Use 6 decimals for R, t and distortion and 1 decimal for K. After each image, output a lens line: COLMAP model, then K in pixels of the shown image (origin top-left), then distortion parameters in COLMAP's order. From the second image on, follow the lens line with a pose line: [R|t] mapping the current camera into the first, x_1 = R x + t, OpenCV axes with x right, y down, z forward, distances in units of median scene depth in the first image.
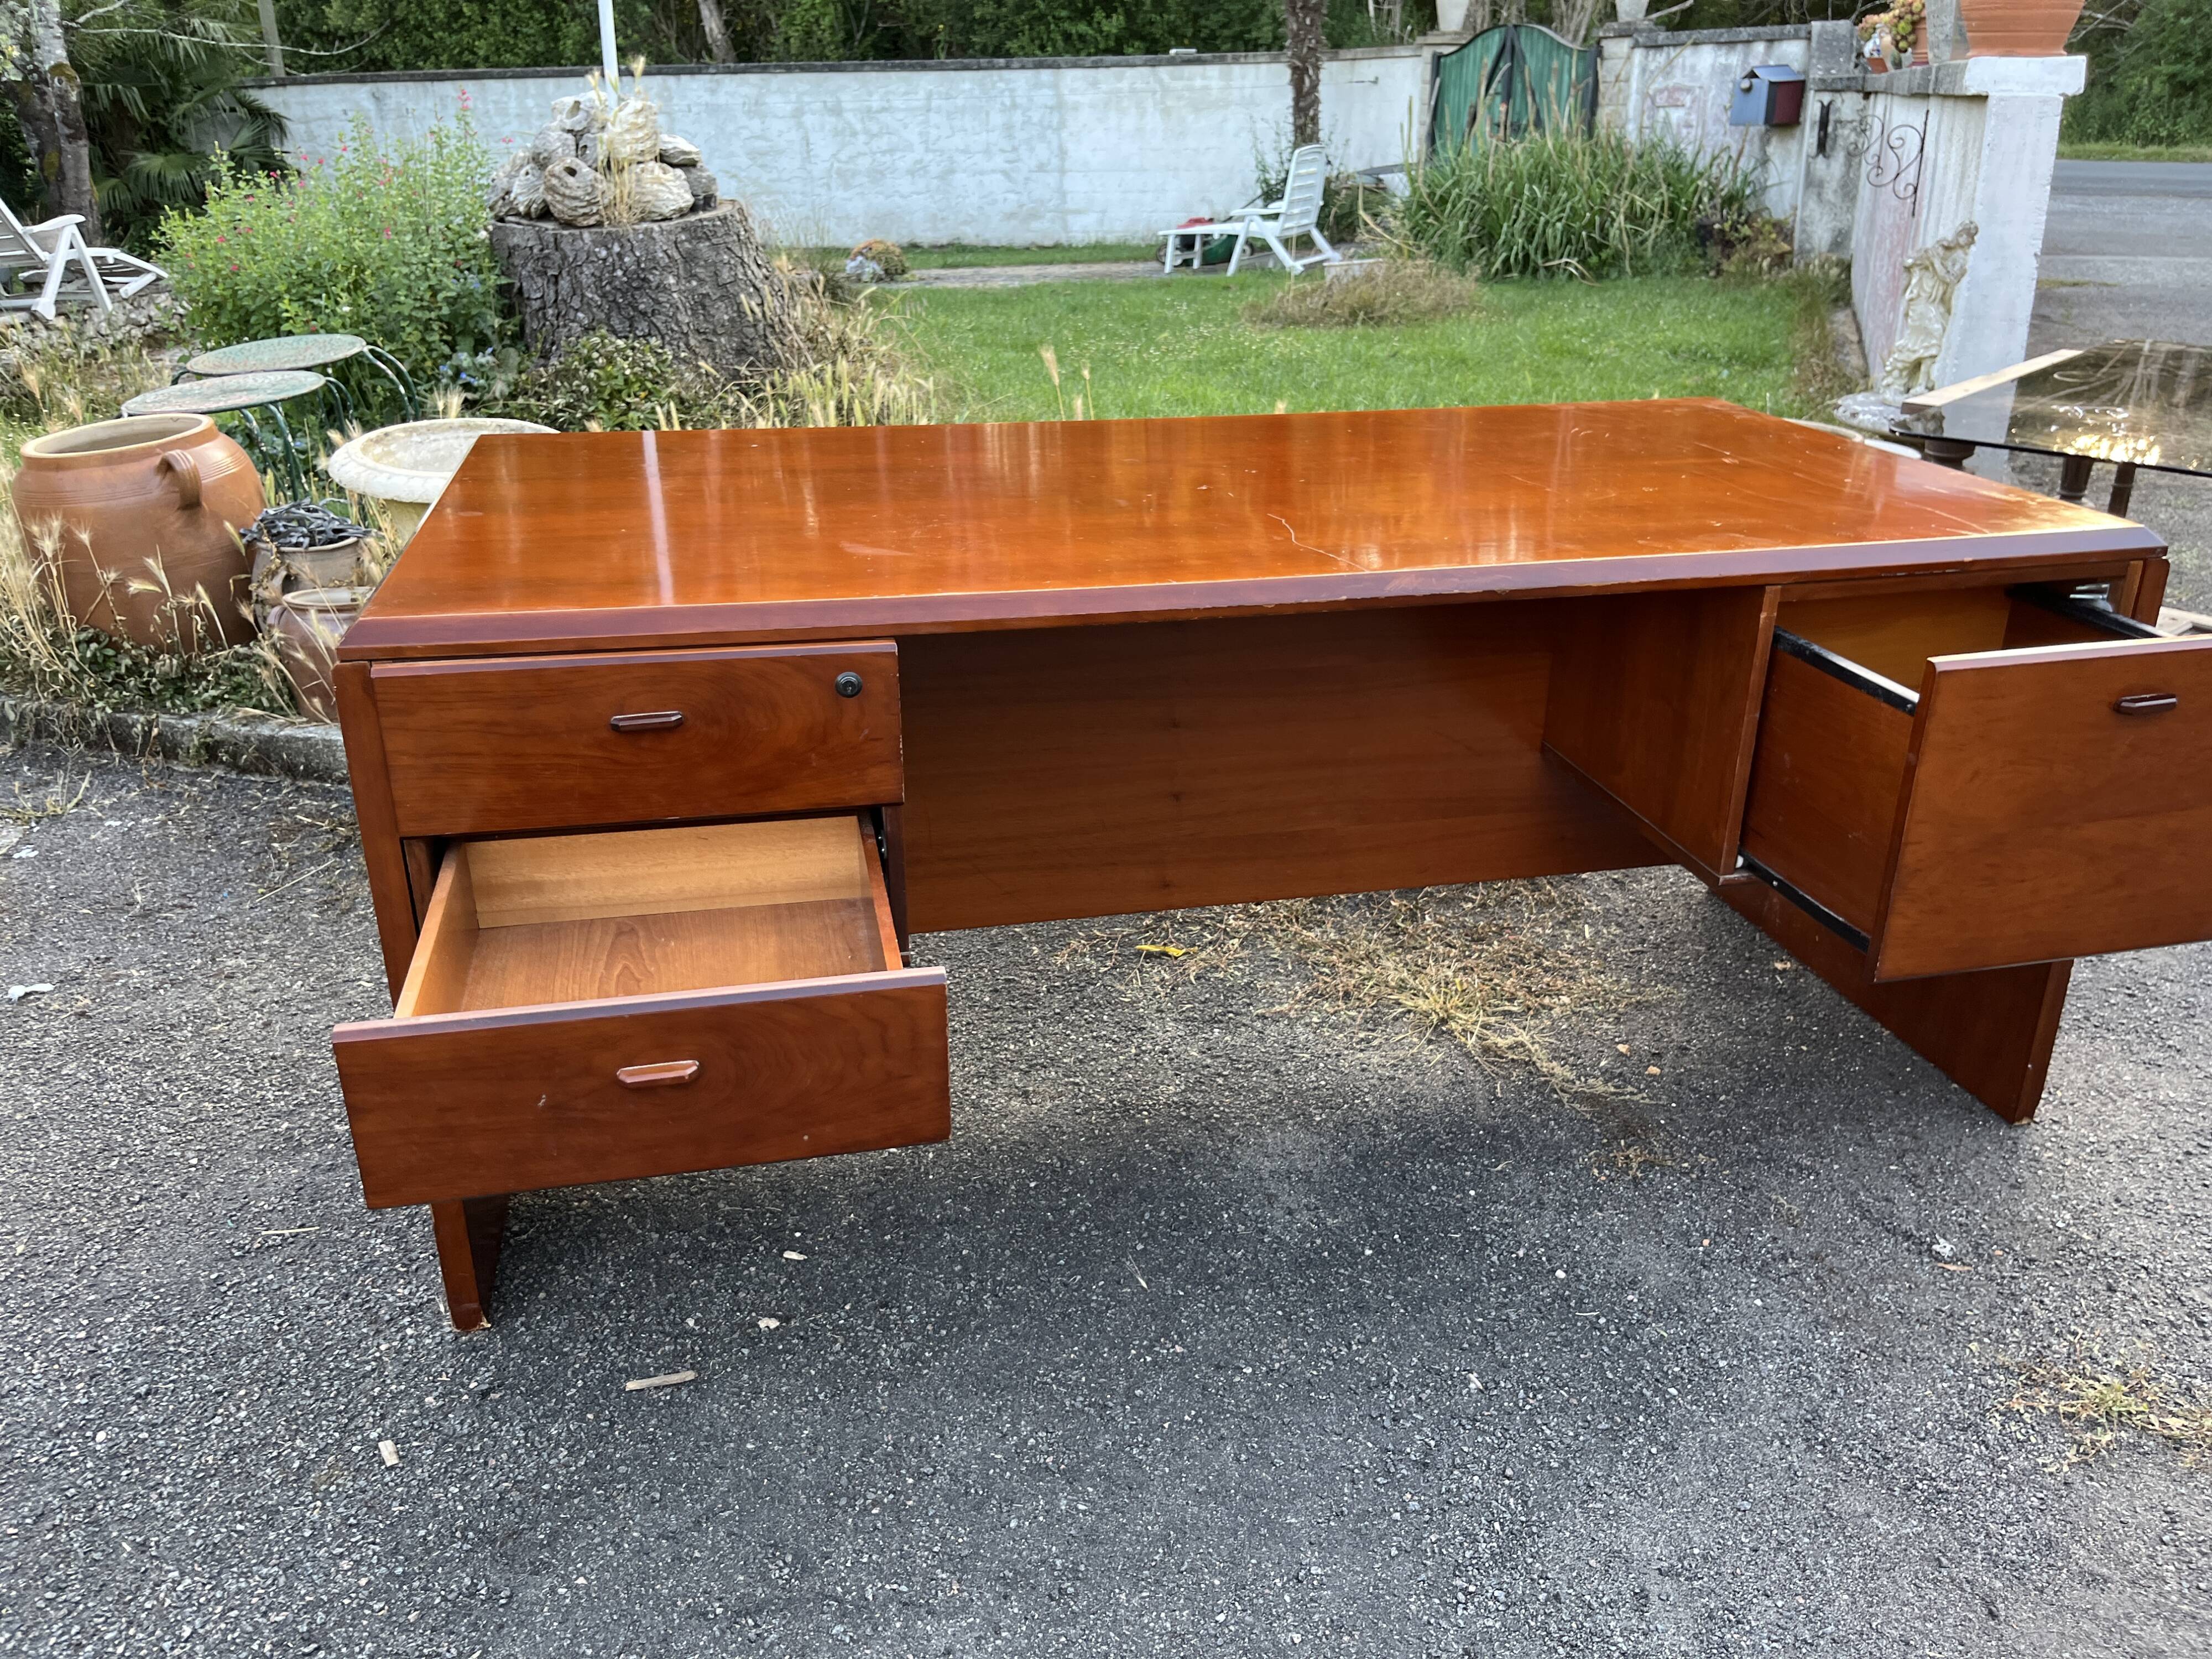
lens RADIAL K [[1714.5, 0, 1133.2], [0, 1714.5, 851.0], [0, 0, 1]] dist [0.015528, -0.002515]
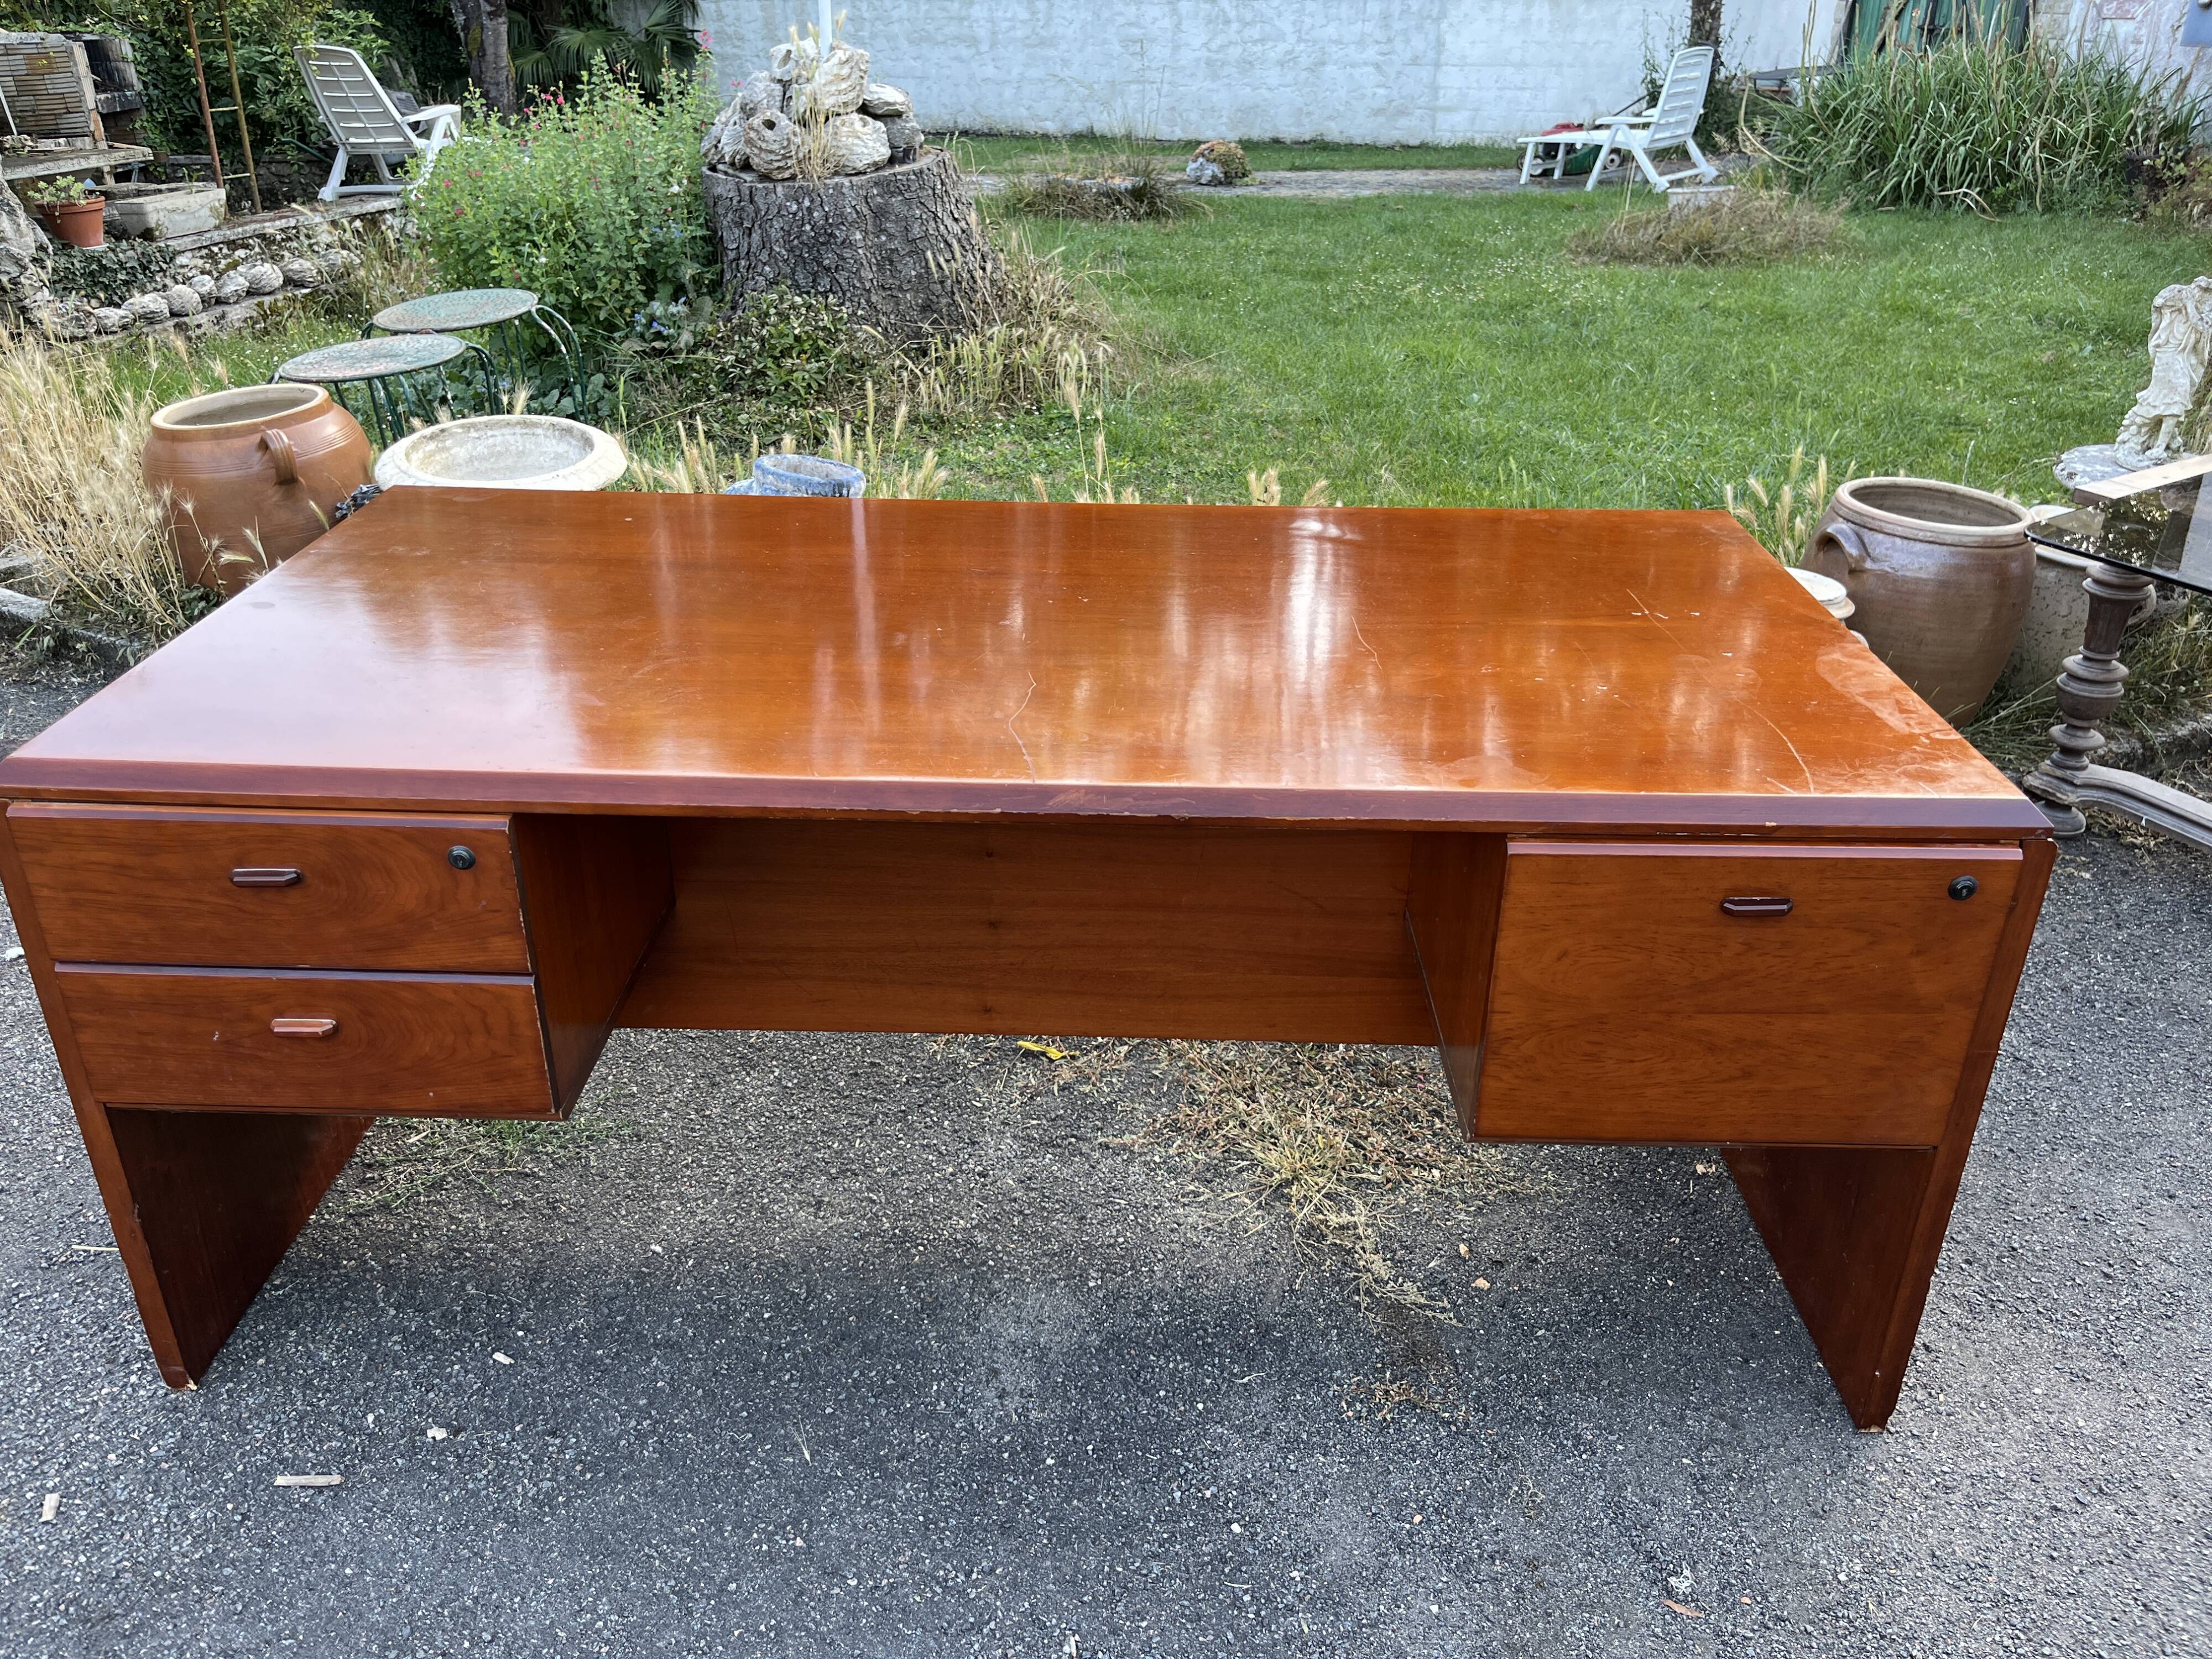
lens RADIAL K [[1705.8, 0, 1104.5], [0, 1705.8, 840.0], [0, 0, 1]] dist [0.068893, -0.110751]
pose [[0.969481, 0.115746, -0.216121, 0.132176], [-0.102581, 0.992173, 0.071209, -0.070694], [0.222672, -0.046866, 0.973766, 0.039944]]
